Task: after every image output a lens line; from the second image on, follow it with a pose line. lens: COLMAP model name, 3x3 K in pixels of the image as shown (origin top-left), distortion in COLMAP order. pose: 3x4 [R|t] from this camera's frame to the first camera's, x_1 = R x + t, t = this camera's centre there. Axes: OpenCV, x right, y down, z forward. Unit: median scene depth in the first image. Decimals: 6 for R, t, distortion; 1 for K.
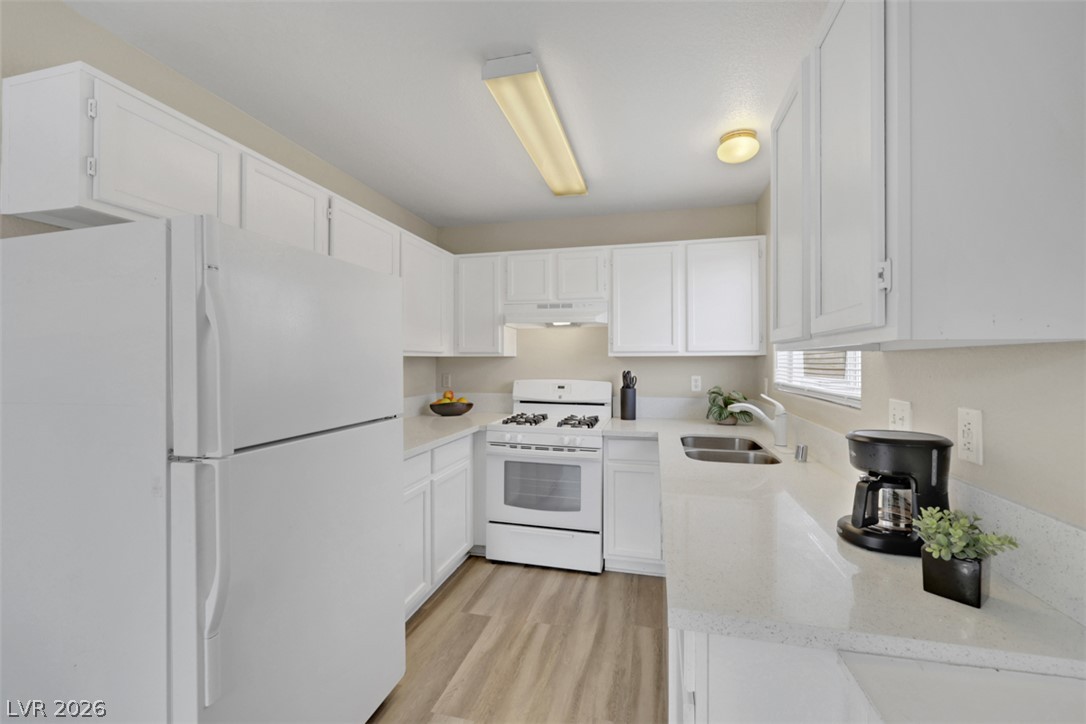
lens RADIAL K [[448.1, 0, 541.8], [0, 448.1, 359.9], [0, 0, 1]] dist [0.000597, 0.000287]
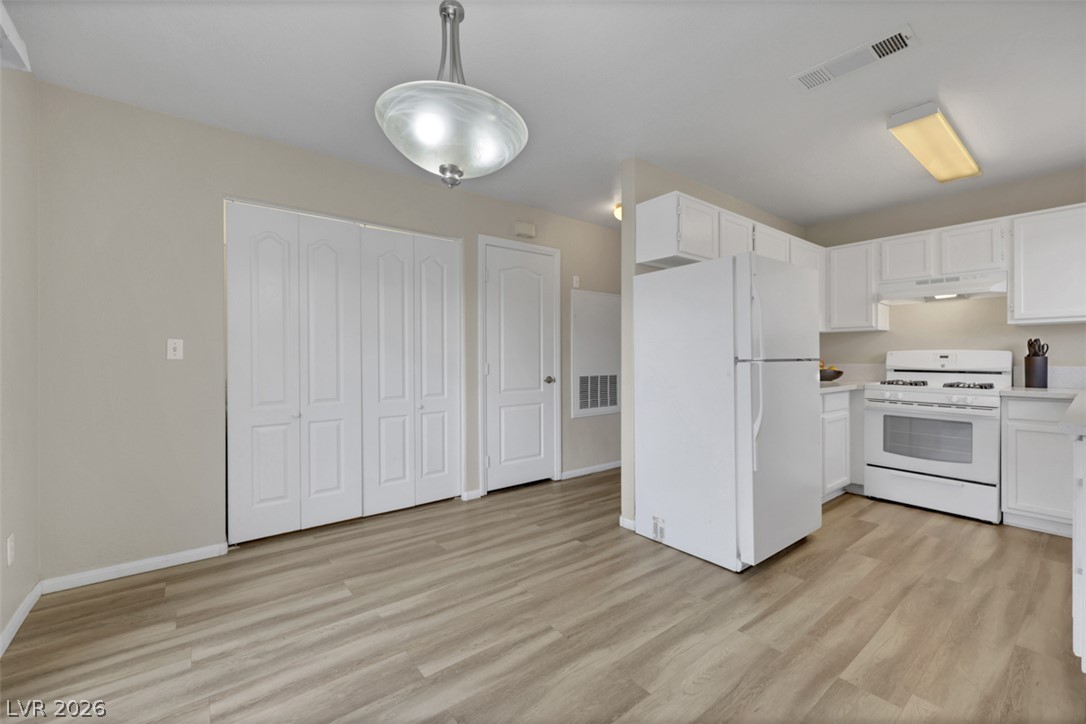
lens RADIAL K [[448.1, 0, 541.8], [0, 448.1, 359.9], [0, 0, 1]] dist [0.000597, 0.000287]
pose [[0.795940, -0.000968, -0.605375, -0.084484], [0.003412, 0.999990, 0.002887, 0.072231], [0.605366, -0.004363, 0.795935, -0.498961]]
